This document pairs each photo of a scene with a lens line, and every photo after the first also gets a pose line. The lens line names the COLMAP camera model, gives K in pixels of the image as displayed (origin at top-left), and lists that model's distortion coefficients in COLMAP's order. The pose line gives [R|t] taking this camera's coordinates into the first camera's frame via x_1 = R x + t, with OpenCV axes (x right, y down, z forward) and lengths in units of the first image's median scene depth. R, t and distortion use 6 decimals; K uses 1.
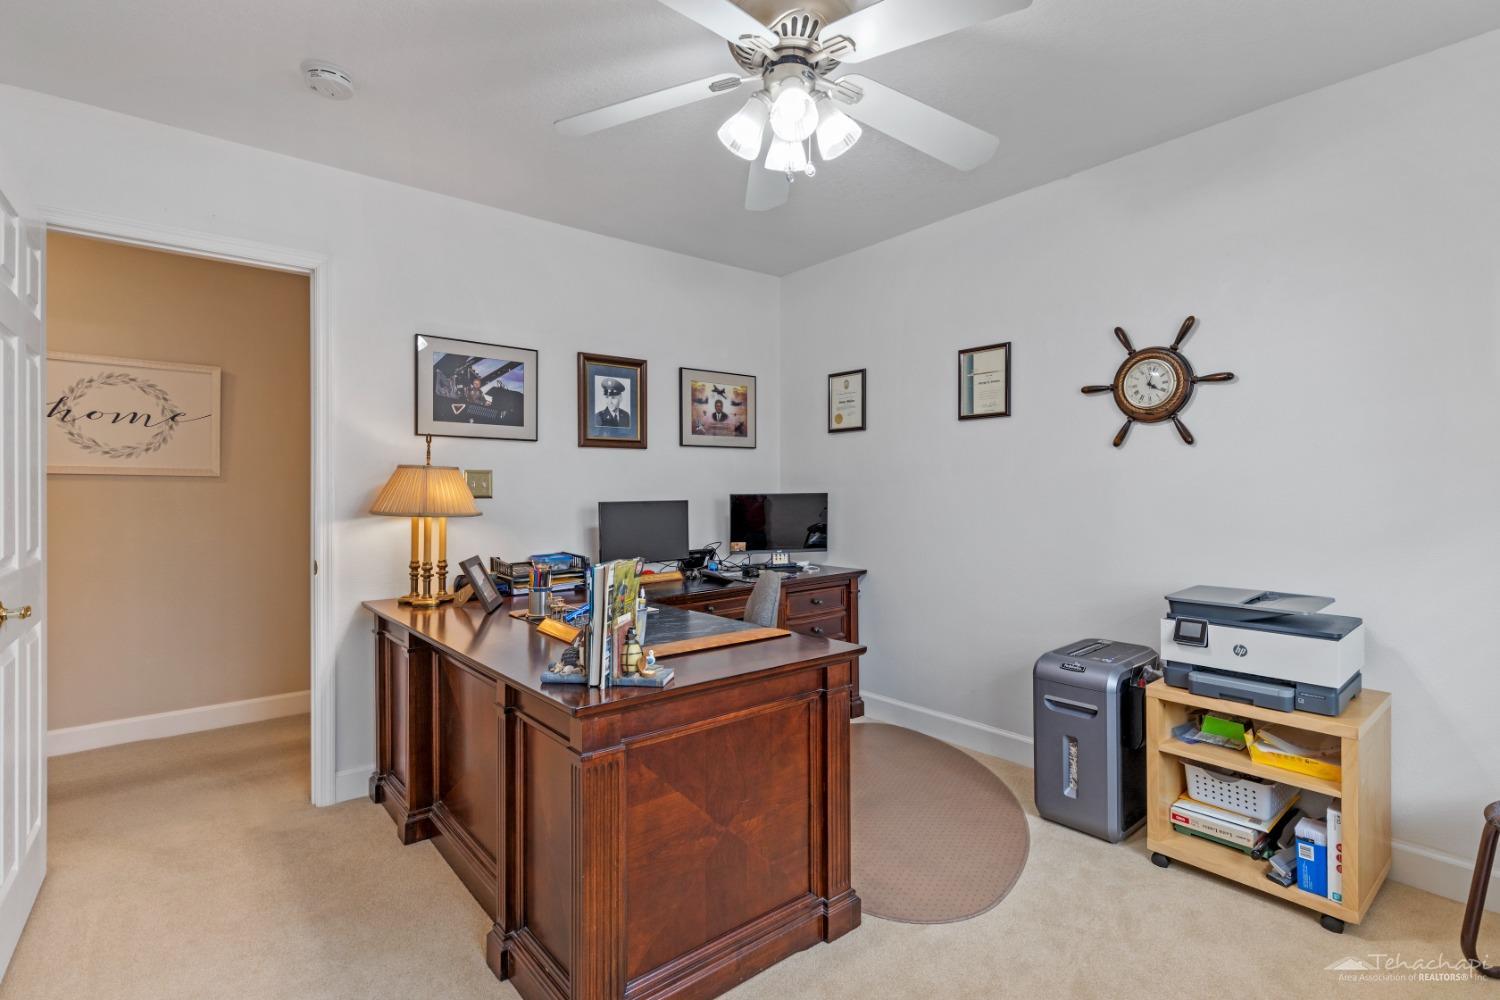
lens RADIAL K [[704.6, 0, 750.4], [0, 704.6, 489.5], [0, 0, 1]] dist [0.000438, -0.000001]
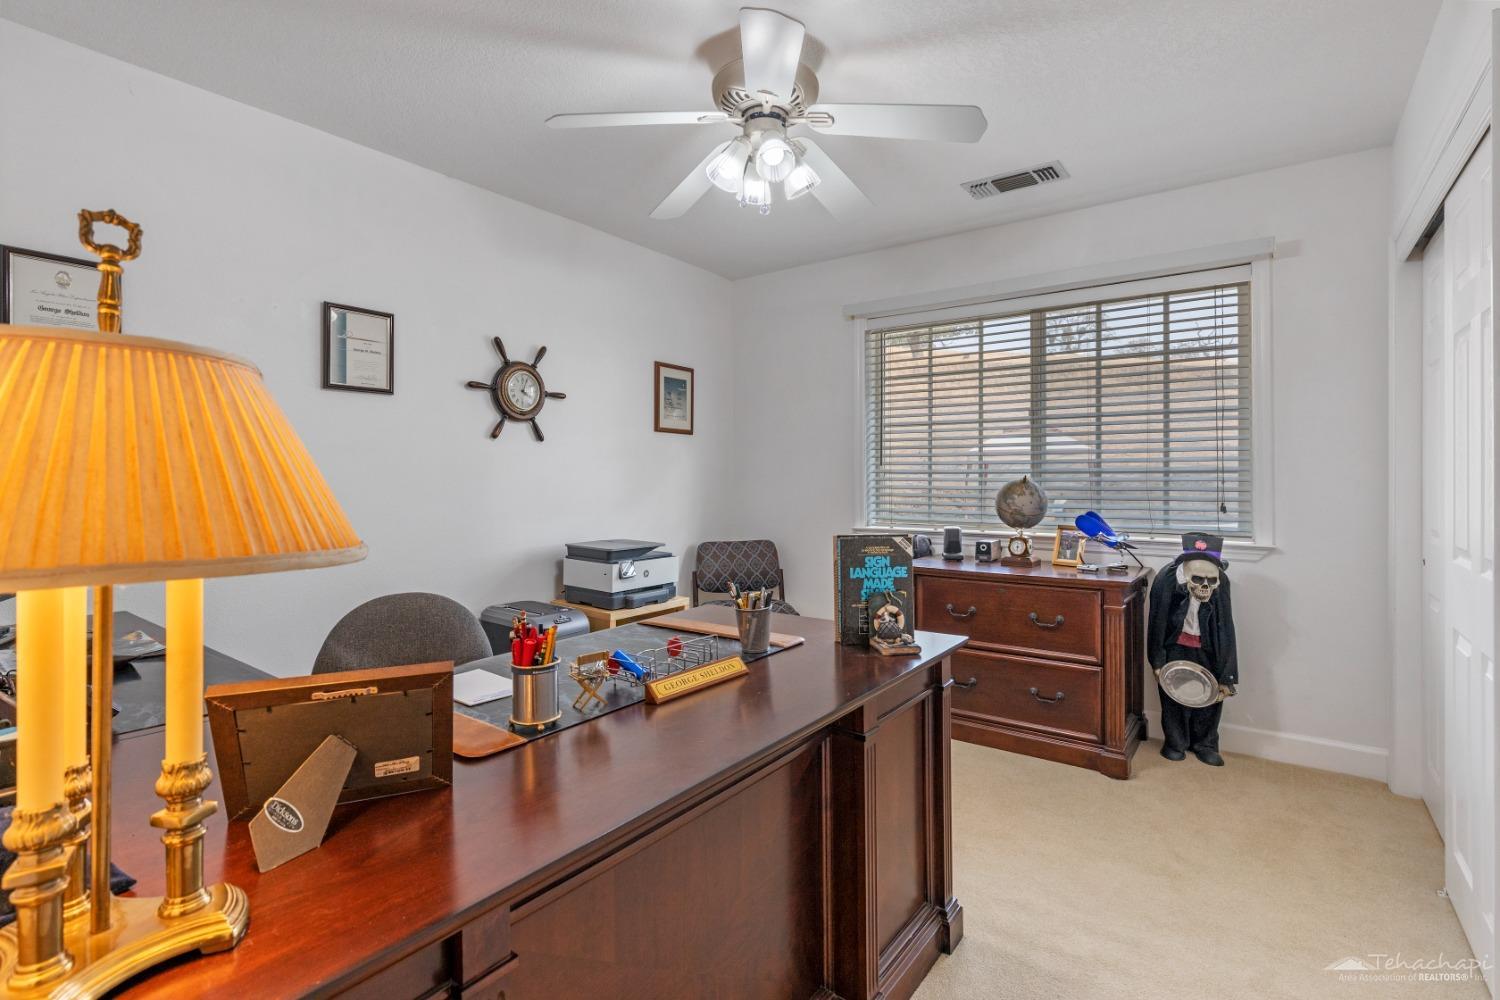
lens RADIAL K [[704.6, 0, 749.8], [0, 704.6, 487.8], [0, 0, 1]] dist [0.000438, -0.000001]
pose [[-0.226402, -0.008992, 0.973993, -0.714449], [0.006839, 0.999918, 0.010821, 0.010780], [-0.974010, 0.009111, -0.226322, 0.858764]]
